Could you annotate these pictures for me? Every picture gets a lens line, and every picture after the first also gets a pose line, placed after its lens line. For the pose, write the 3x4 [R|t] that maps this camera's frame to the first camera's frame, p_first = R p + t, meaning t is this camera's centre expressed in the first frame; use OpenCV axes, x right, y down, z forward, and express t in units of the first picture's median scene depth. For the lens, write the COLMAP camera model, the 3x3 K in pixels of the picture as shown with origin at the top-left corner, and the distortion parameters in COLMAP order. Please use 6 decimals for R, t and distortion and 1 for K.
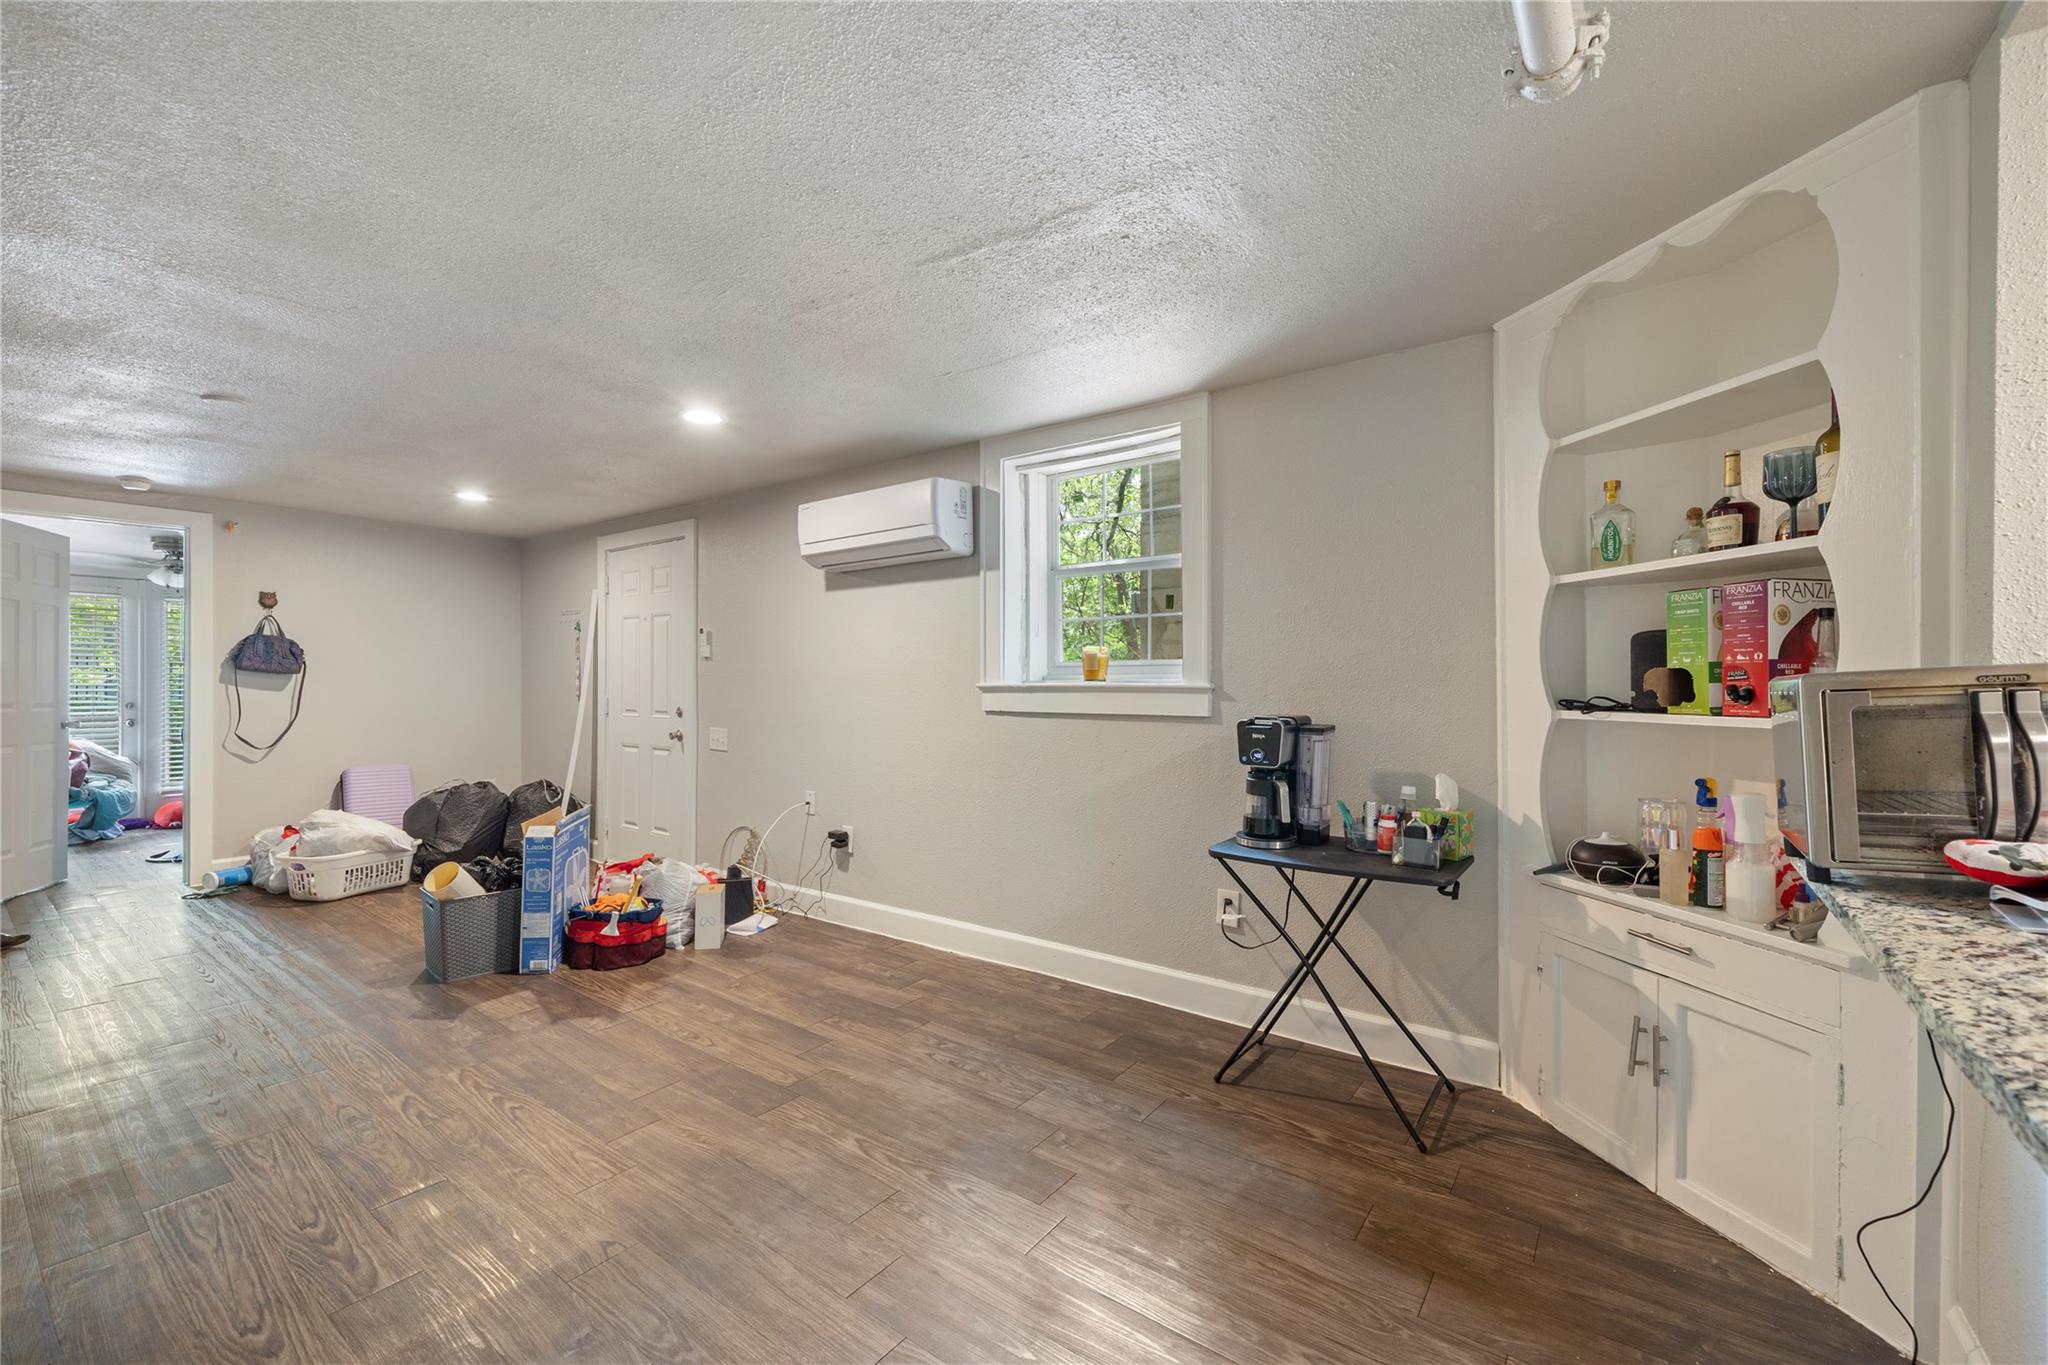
lens RADIAL K [[848.0, 0, 1021.9], [0, 848.0, 695.4], [0, 0, 1]] dist [0.001962, 0.000285]
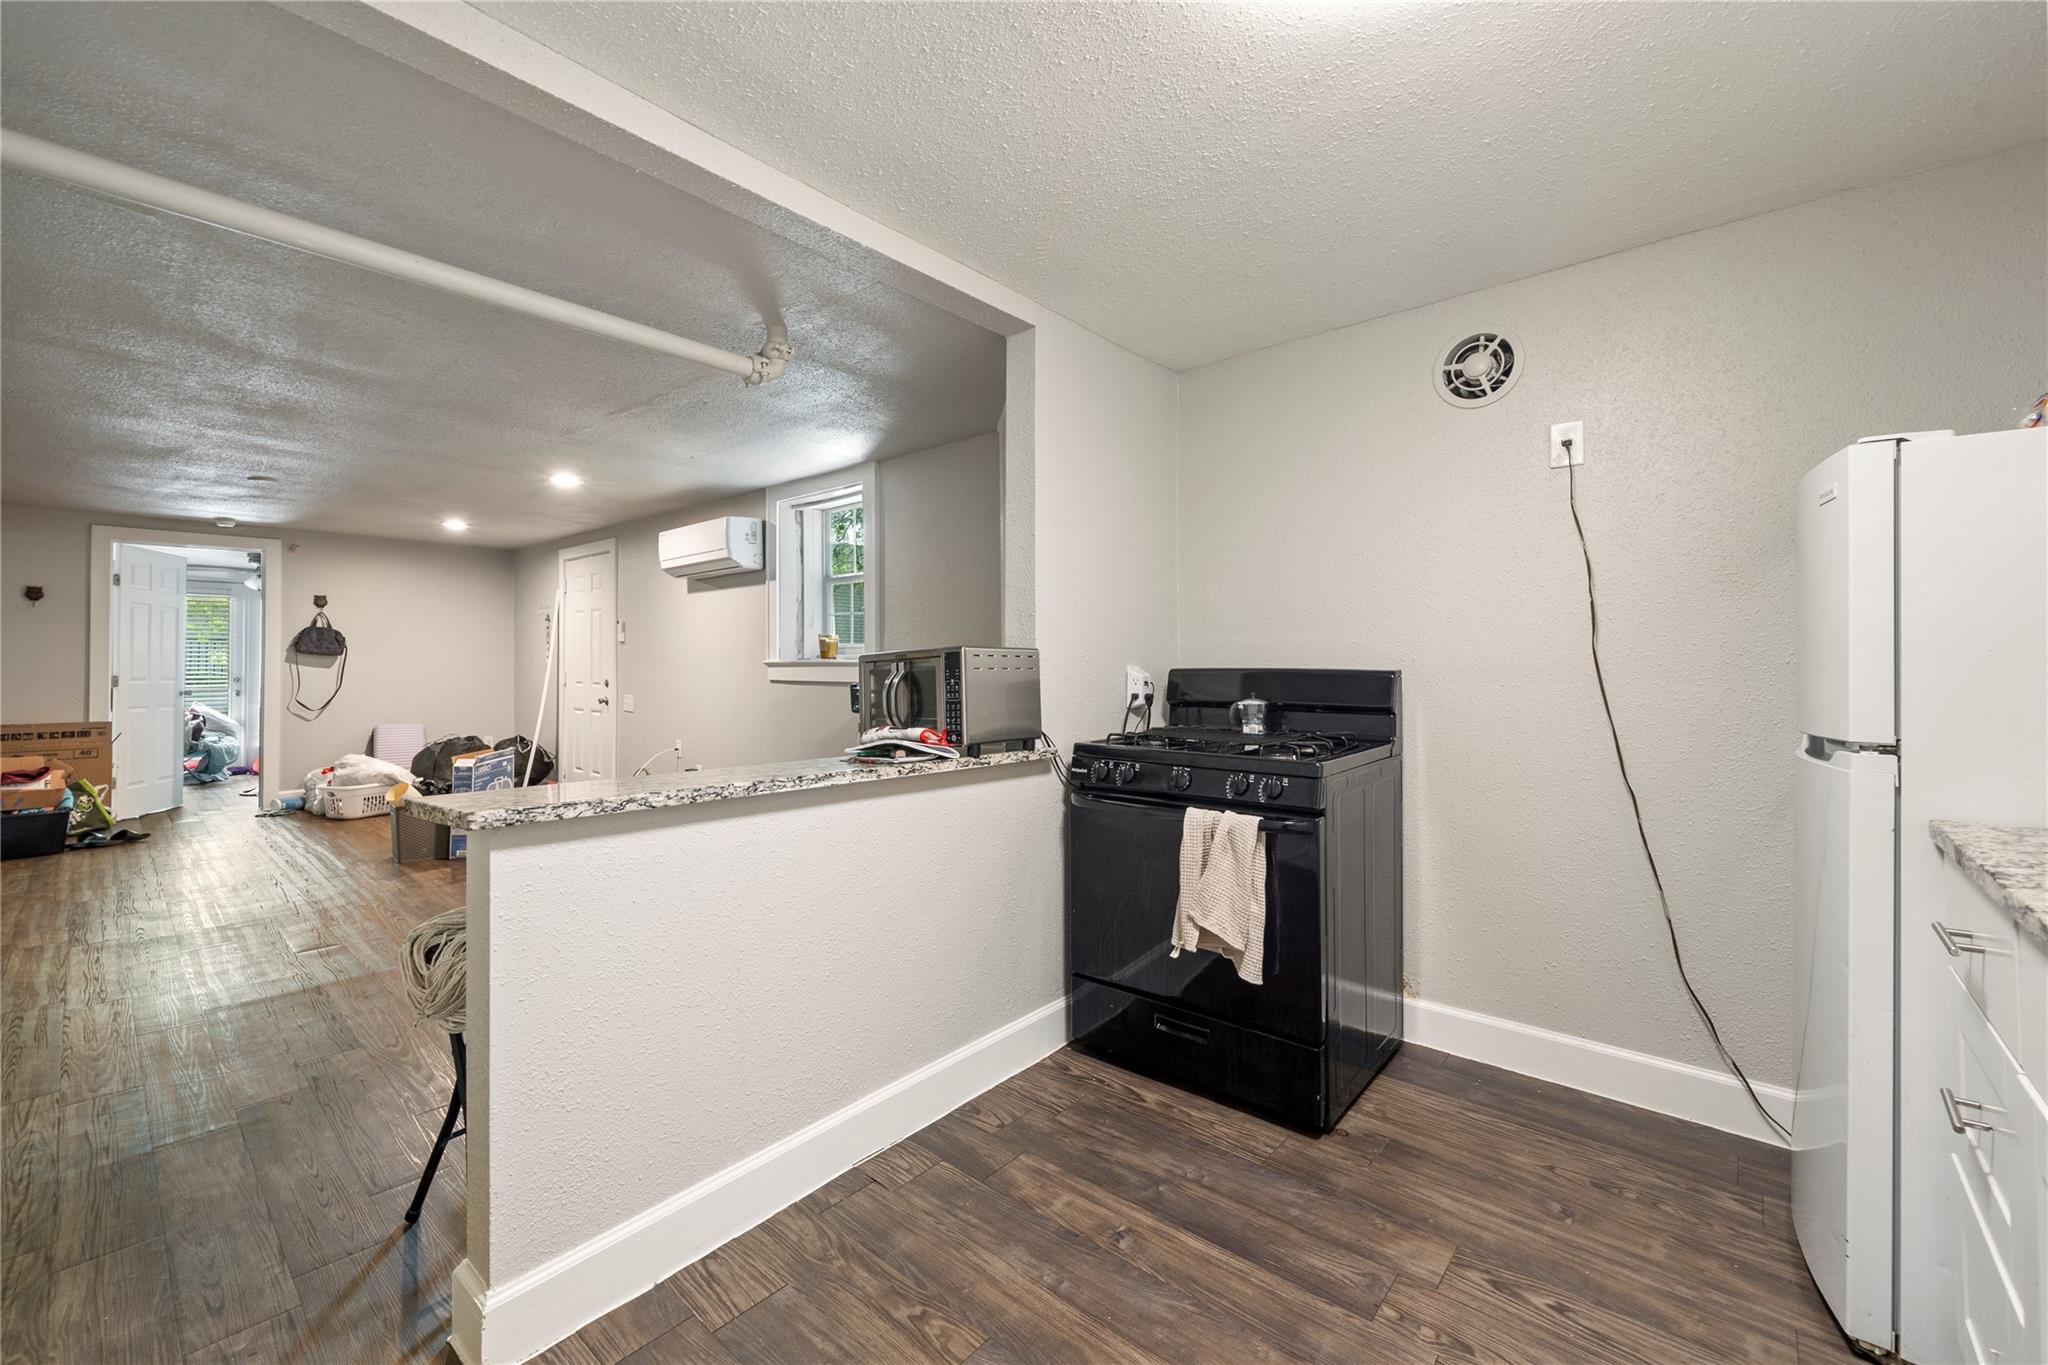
lens RADIAL K [[833.9, 0, 1023.3], [0, 833.9, 661.3], [0, 0, 1]] dist [-0.000598, 0.000097]
pose [[0.996962, -0.003791, -0.077797, 0.375743], [0.002772, 0.999909, -0.013195, 0.004932], [0.077840, 0.012940, 0.996882, -0.268593]]
